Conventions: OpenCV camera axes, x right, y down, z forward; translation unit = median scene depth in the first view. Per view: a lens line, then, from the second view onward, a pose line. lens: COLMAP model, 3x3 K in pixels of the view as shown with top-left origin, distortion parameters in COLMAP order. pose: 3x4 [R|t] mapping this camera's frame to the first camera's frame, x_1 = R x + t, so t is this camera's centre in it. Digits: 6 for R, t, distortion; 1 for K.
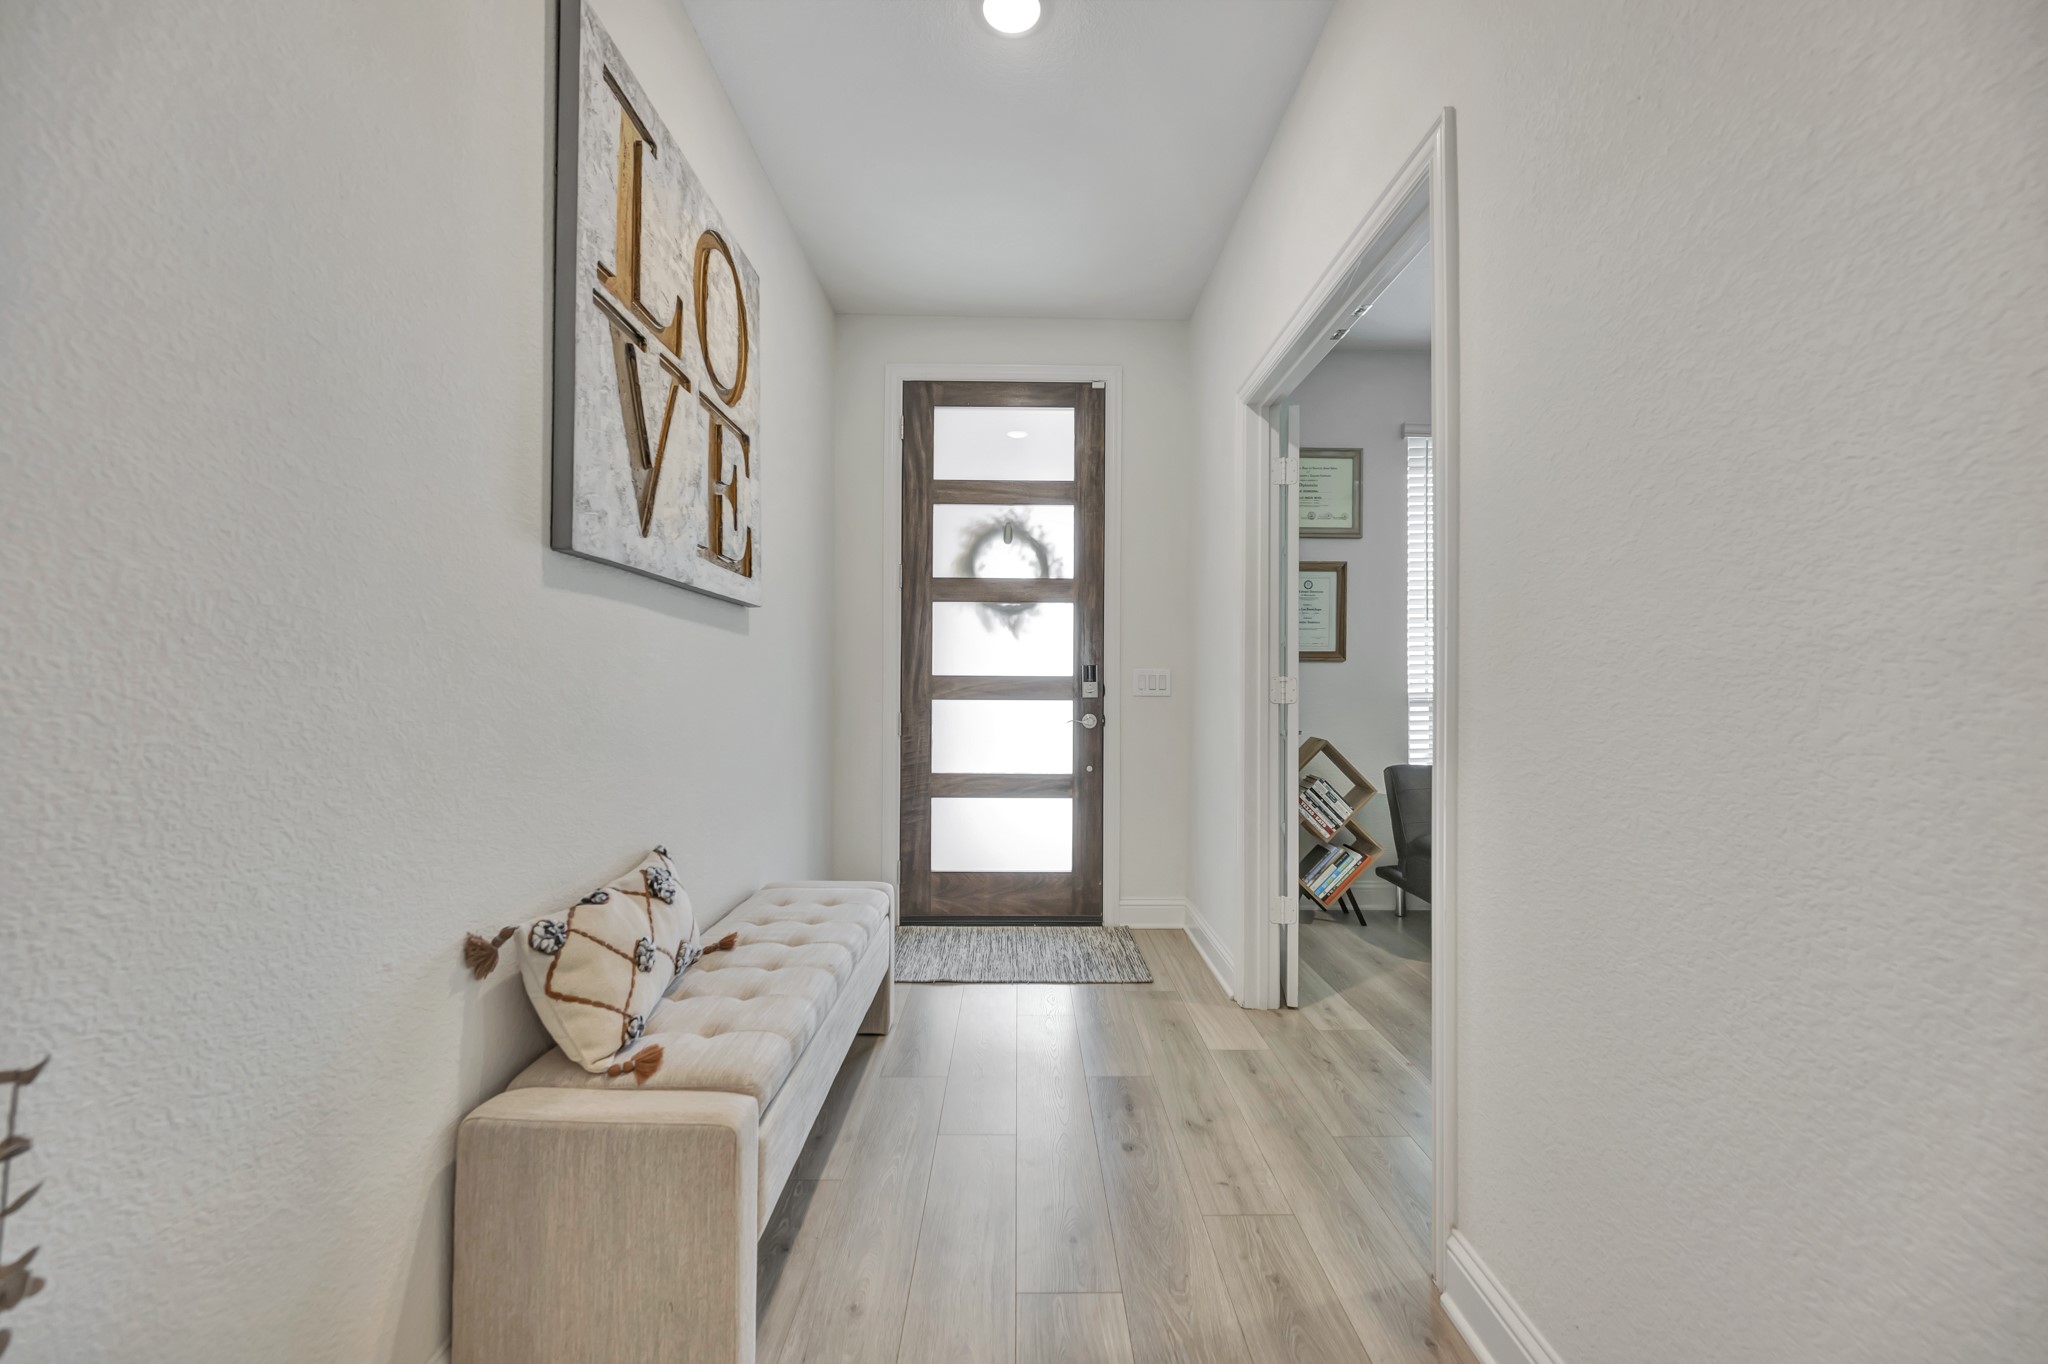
lens RADIAL K [[793.5, 0, 1022.2], [0, 793.5, 684.0], [0, 0, 1]] dist [-0.003165, 0.000030]
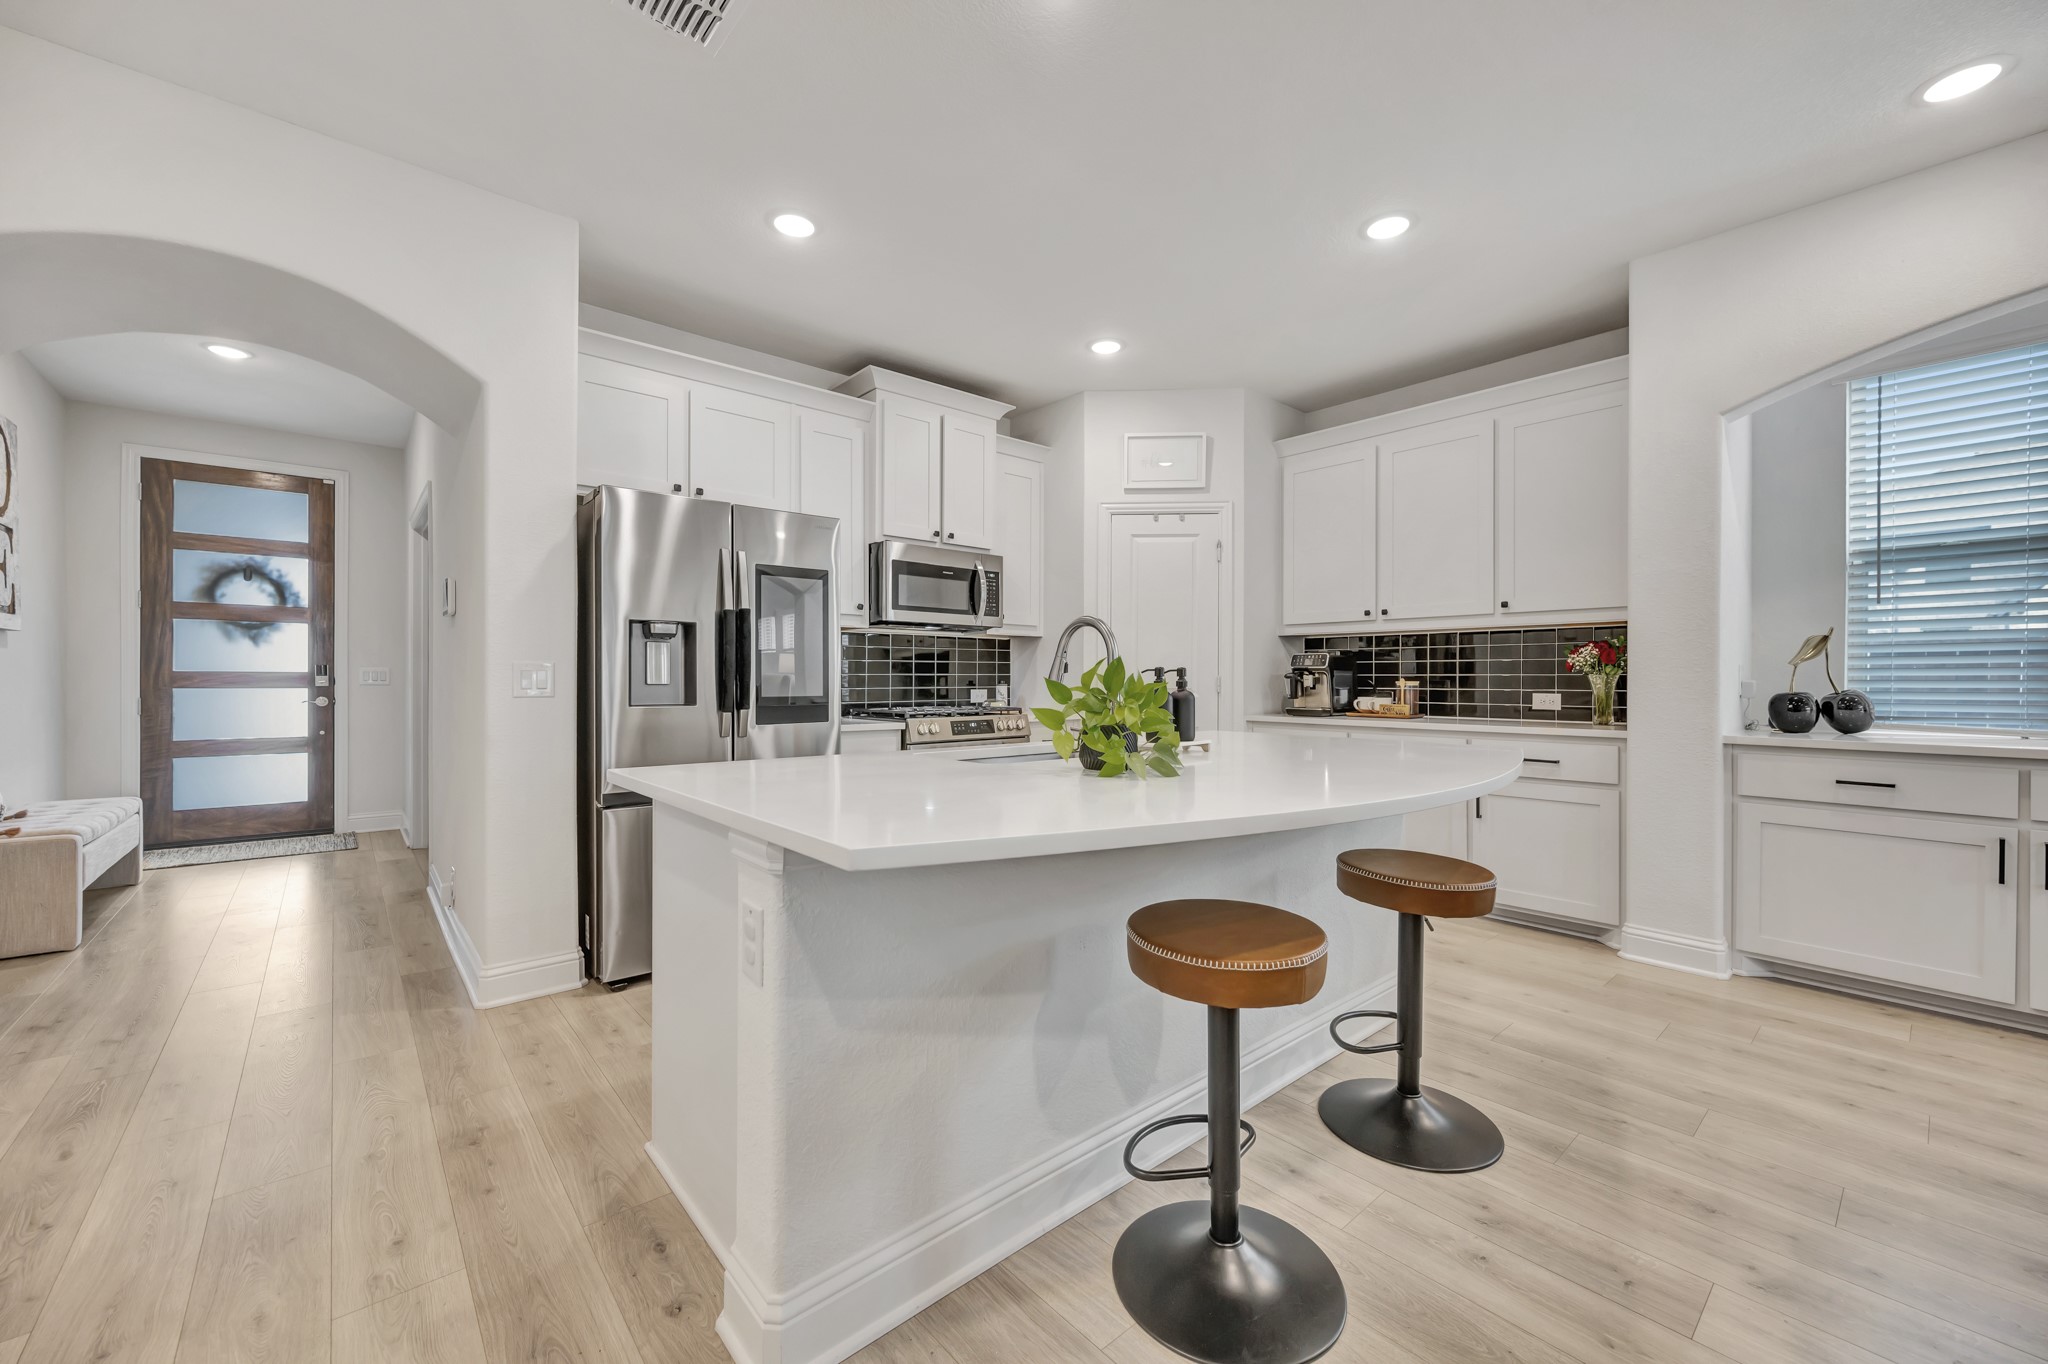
lens RADIAL K [[793.5, 0, 1025.4], [0, 793.5, 685.2], [0, 0, 1]] dist [-0.003165, 0.000030]
pose [[0.761463, -0.003338, 0.648200, 0.128079], [-0.005009, 0.999927, 0.011033, -0.007909], [-0.648189, -0.011648, 0.761390, -1.043259]]
